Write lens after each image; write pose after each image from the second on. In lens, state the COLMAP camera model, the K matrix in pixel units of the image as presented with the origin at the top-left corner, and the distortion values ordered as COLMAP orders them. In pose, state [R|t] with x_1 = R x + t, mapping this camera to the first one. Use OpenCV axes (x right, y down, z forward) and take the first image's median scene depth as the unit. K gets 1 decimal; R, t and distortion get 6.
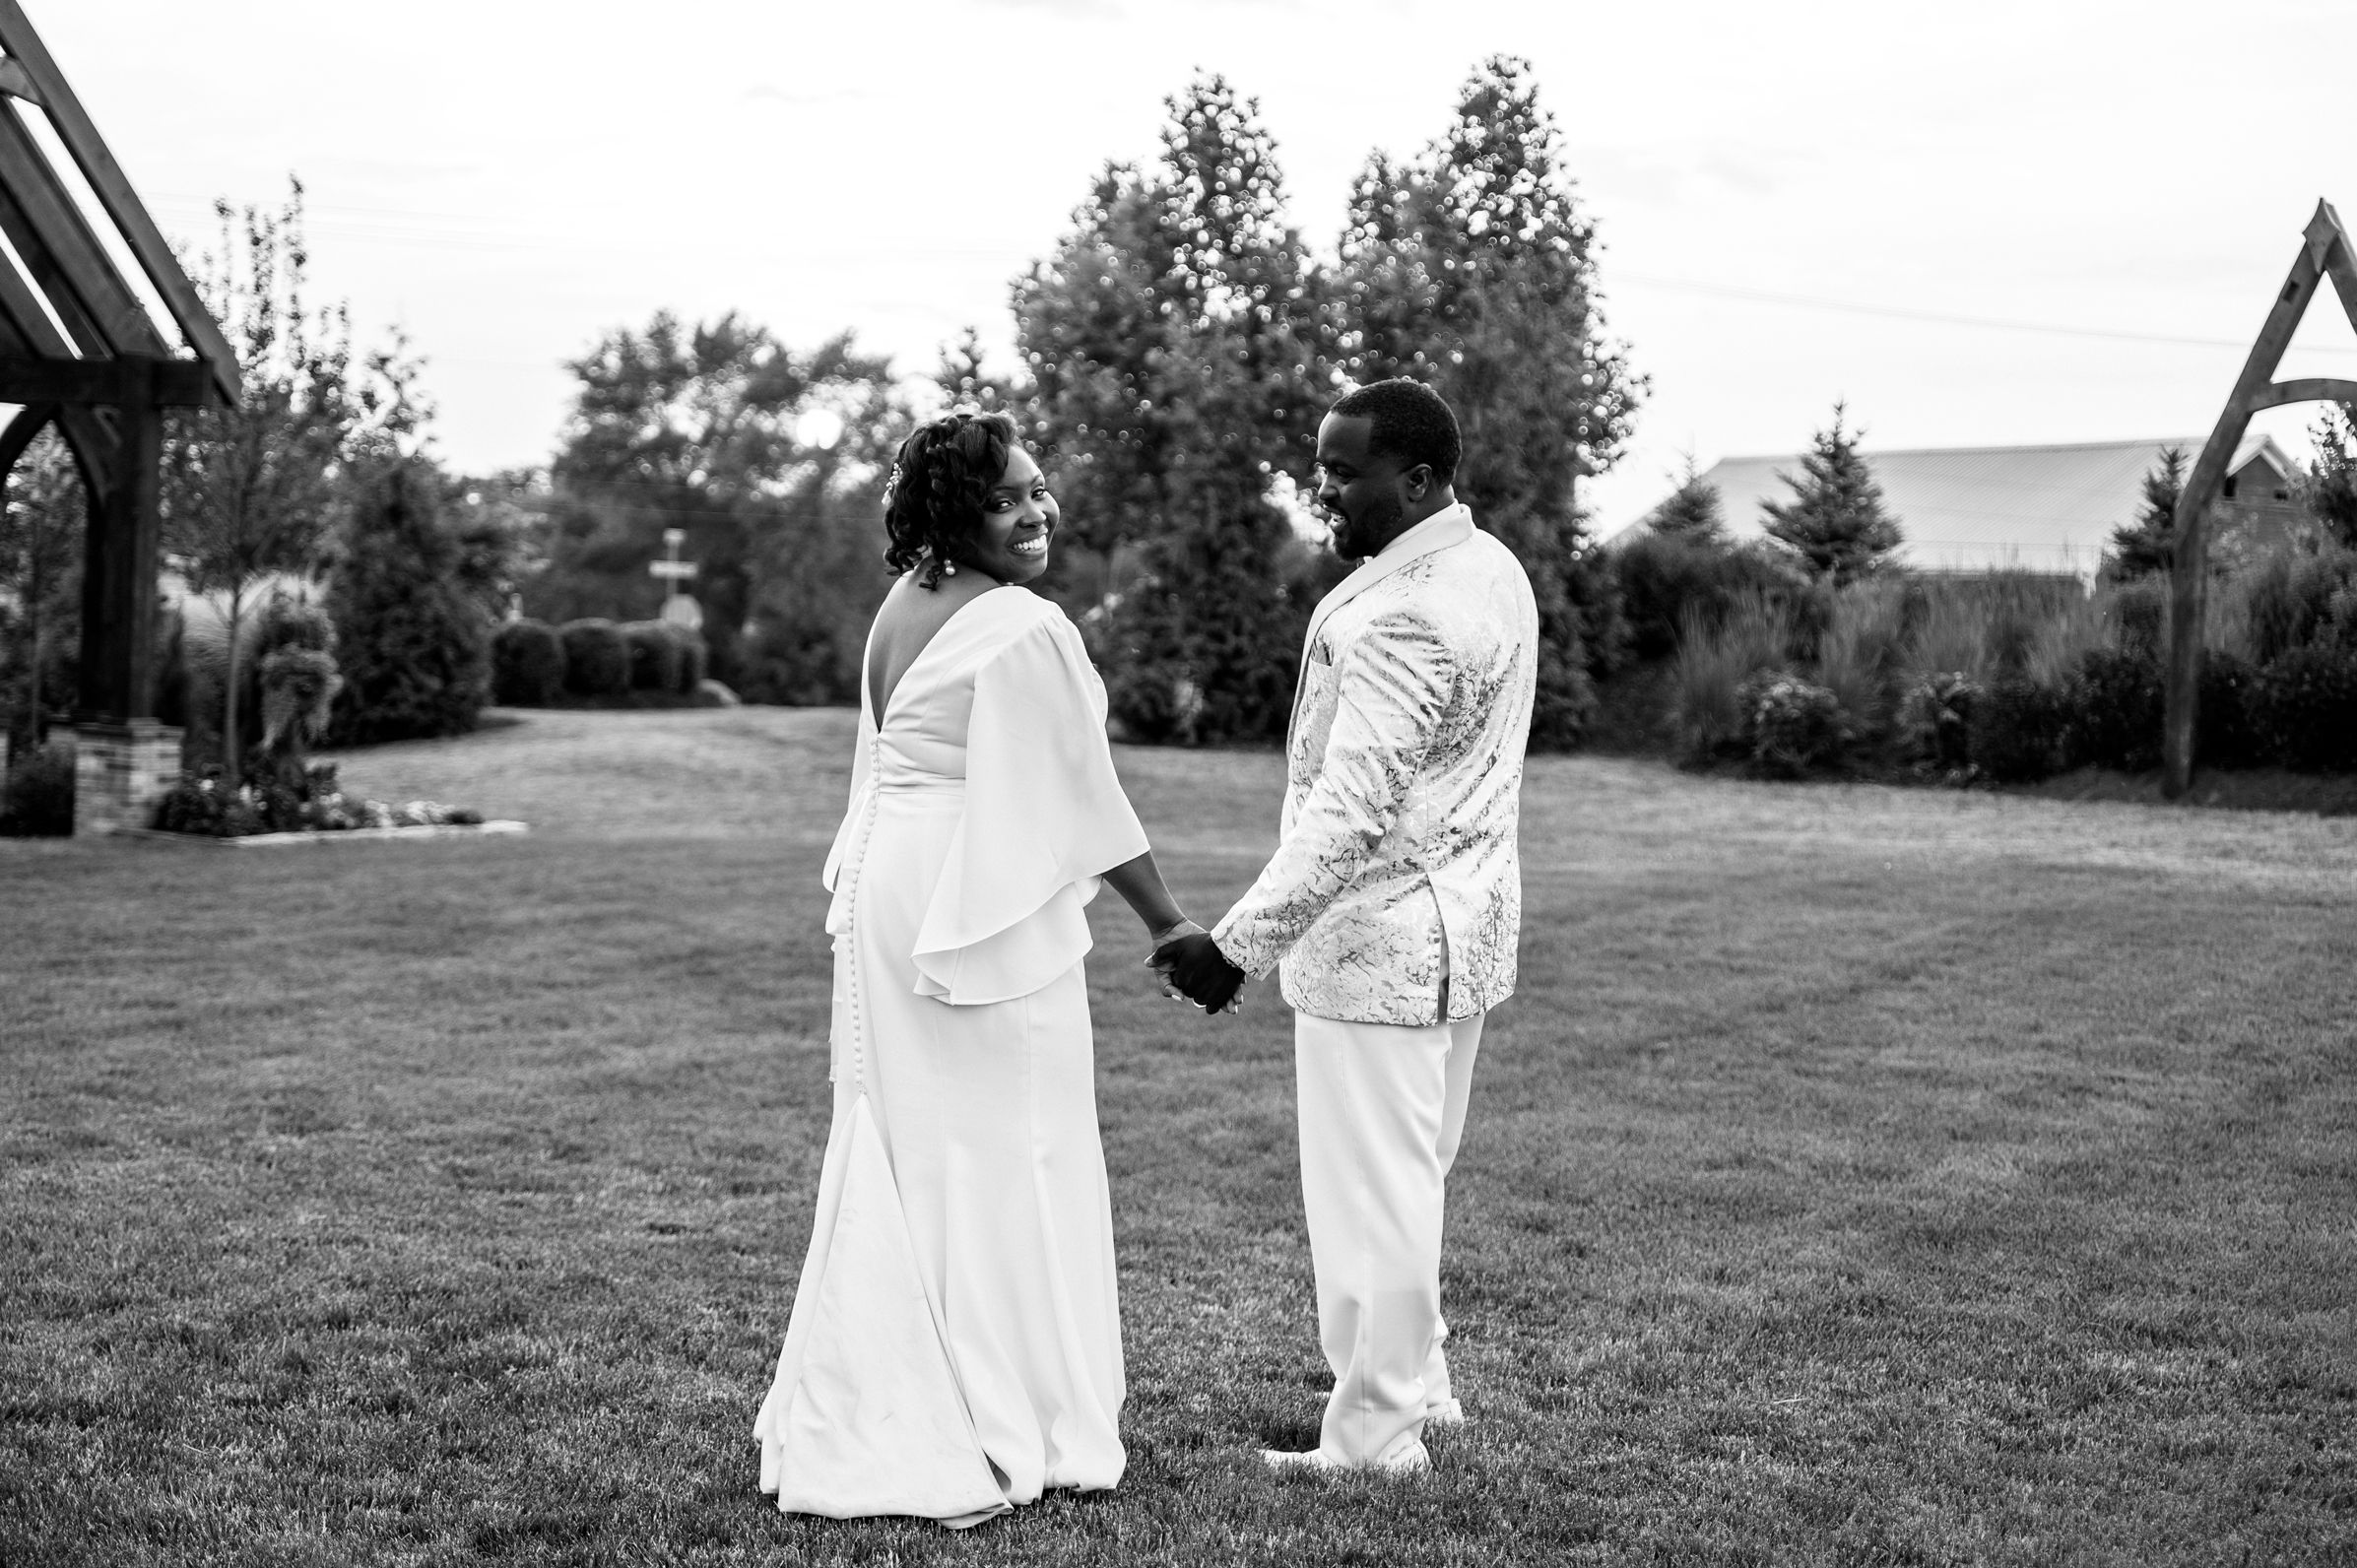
lens RADIAL K [[3393.2, 0, 1178.5], [0, 3393.2, 784.0], [0, 0, 1]] dist [-0.010773, 0.044704]
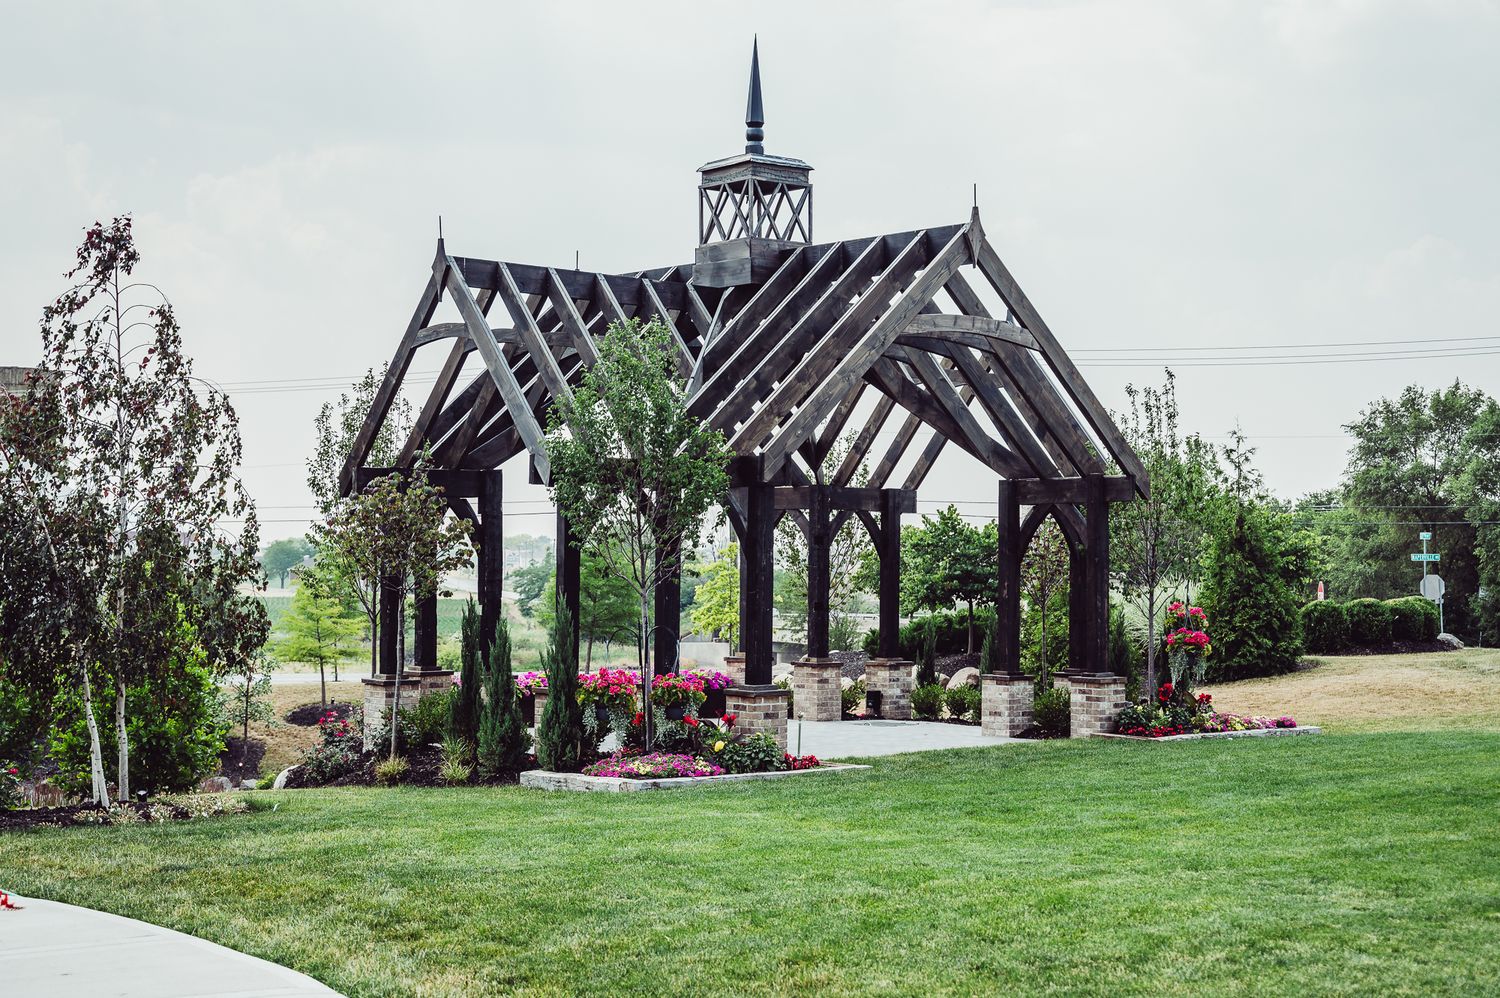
lens RADIAL K [[2203.1, 0, 750.0], [0, 2203.1, 499.0], [0, 0, 1]] dist [-0.032718, -0.078501]
pose [[0.899860, -0.061988, -0.431751, 0.028510], [0.022019, 0.995044, -0.096970, -0.001017], [0.435622, 0.077752, 0.896765, -0.108552]]
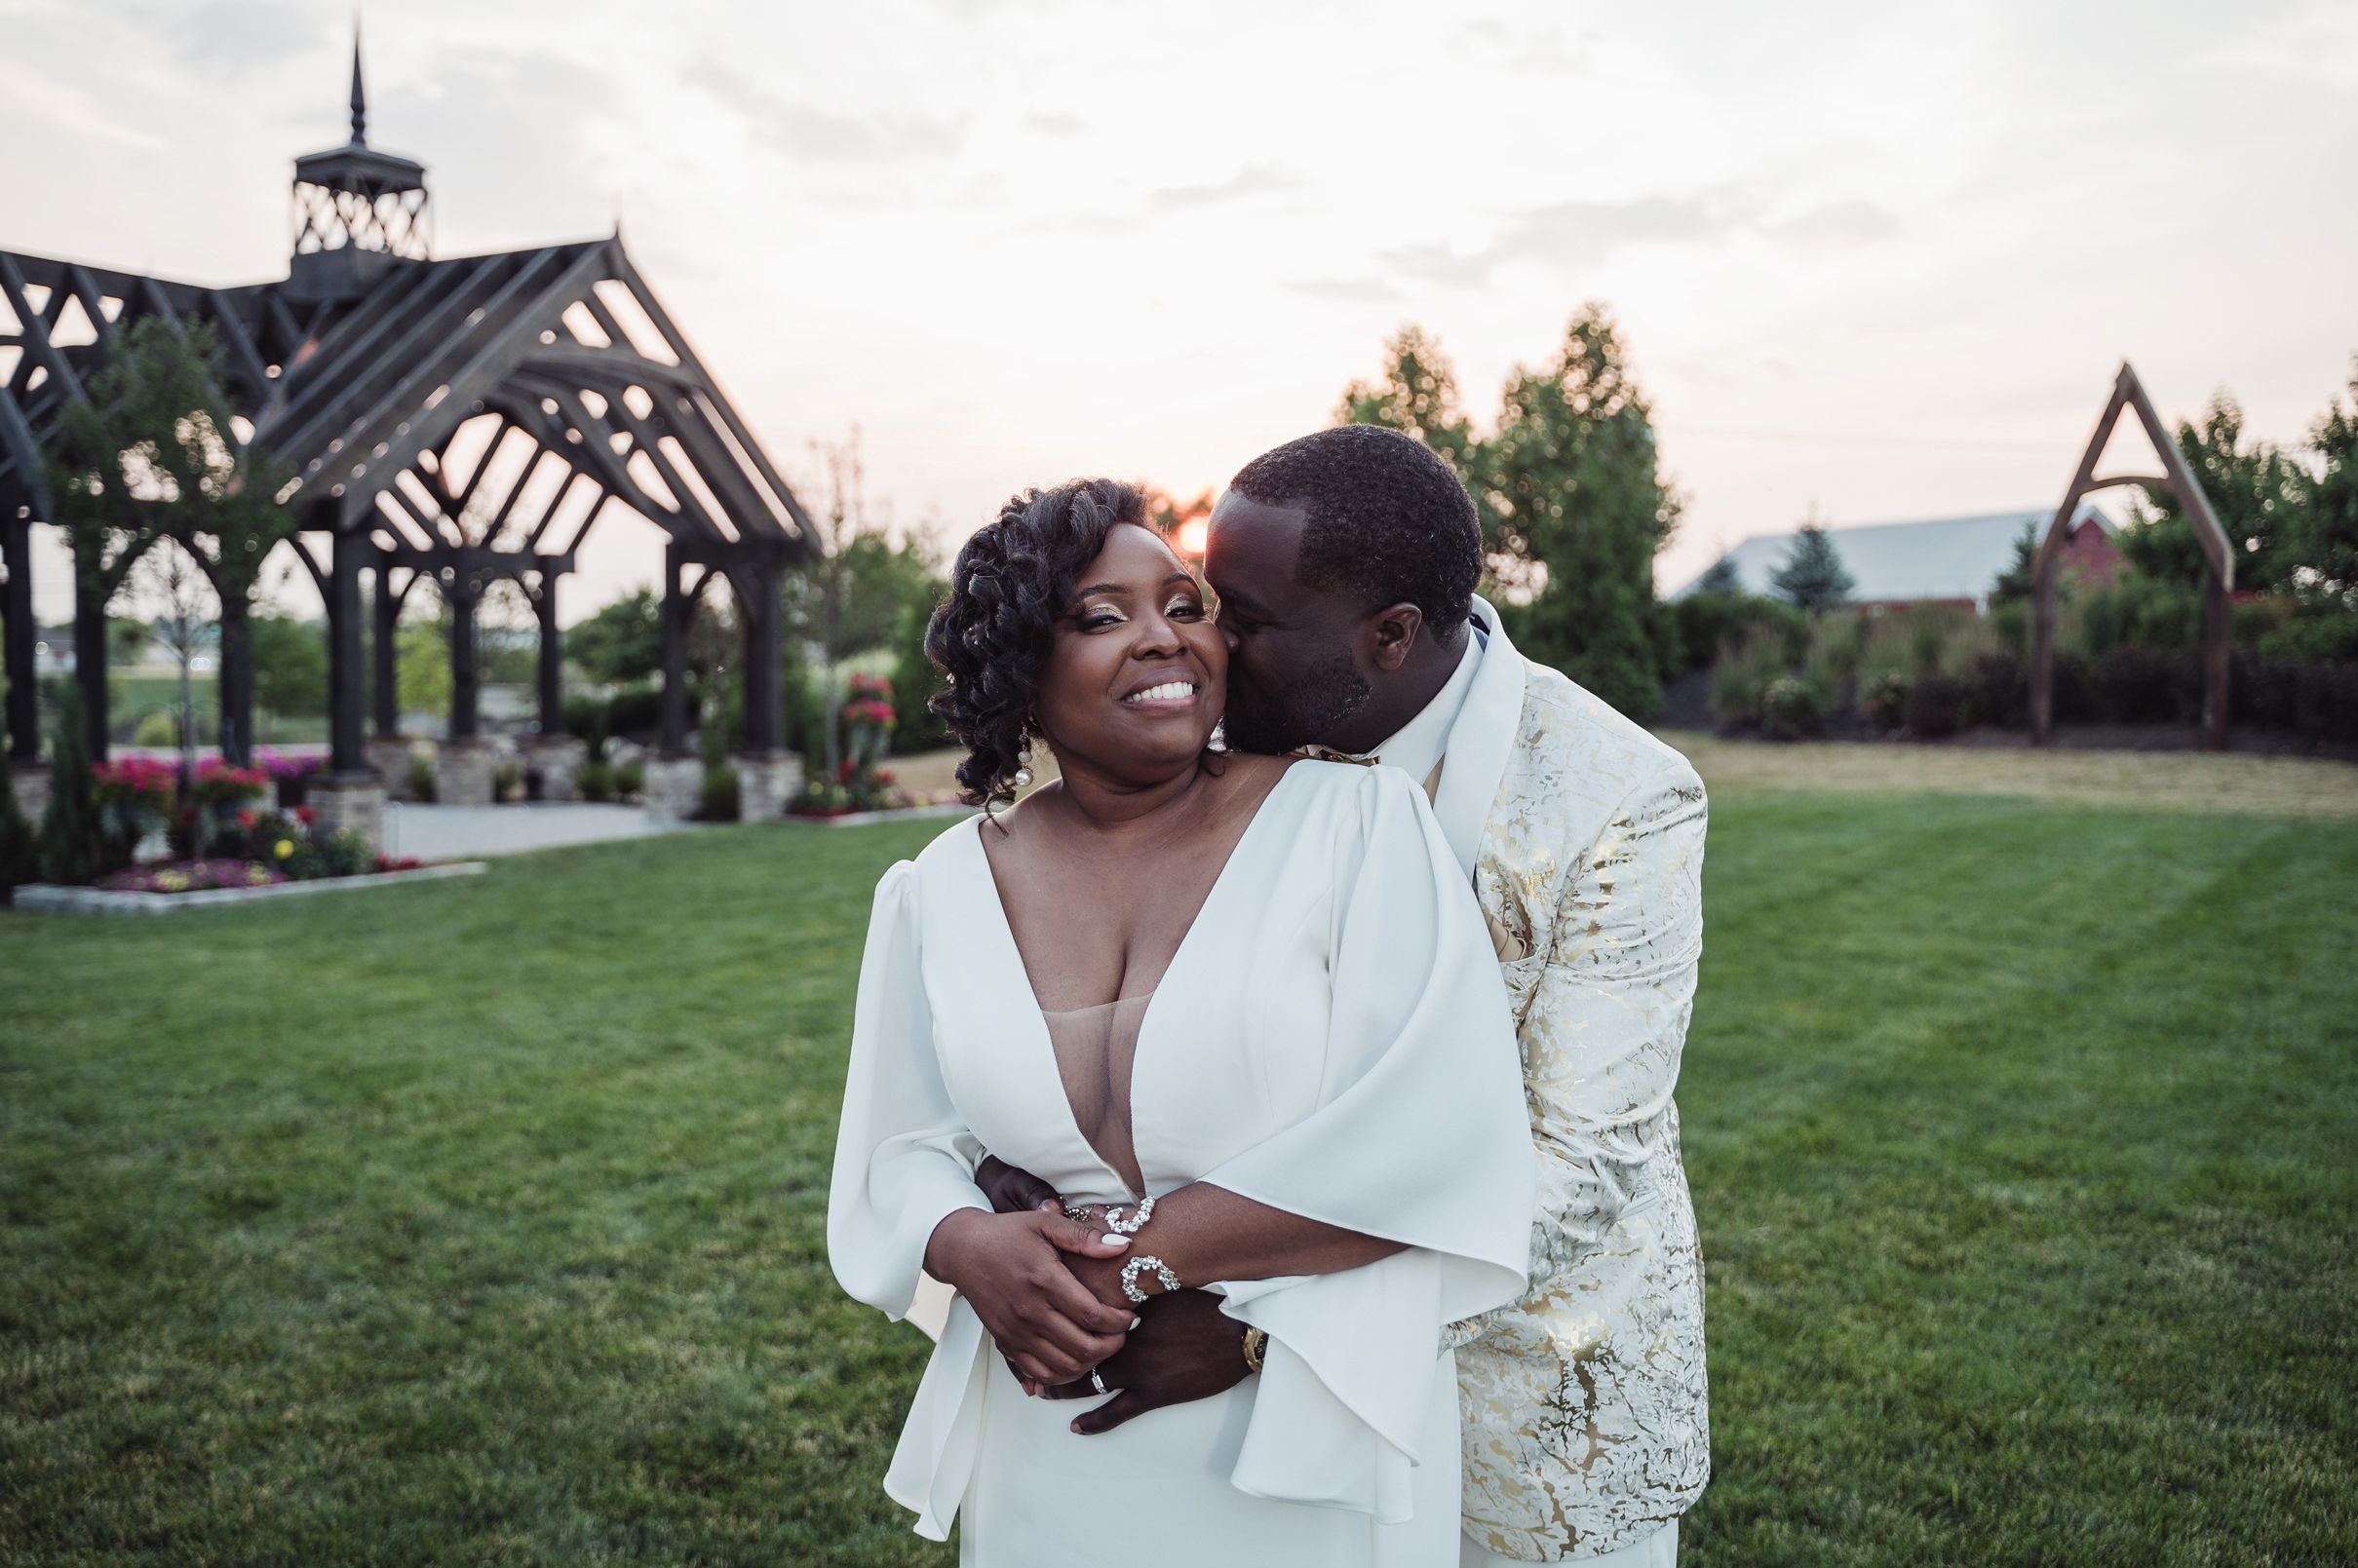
lens RADIAL K [[2009.4, 0, 1179.0], [0, 2009.4, 784.0], [0, 0, 1]] dist [0.005900, -0.004344]
pose [[0.992029, -0.038013, -0.120139, 0.008208], [0.039985, 0.999102, 0.014039, -0.005889], [0.119498, -0.018730, 0.992658, 0.022476]]
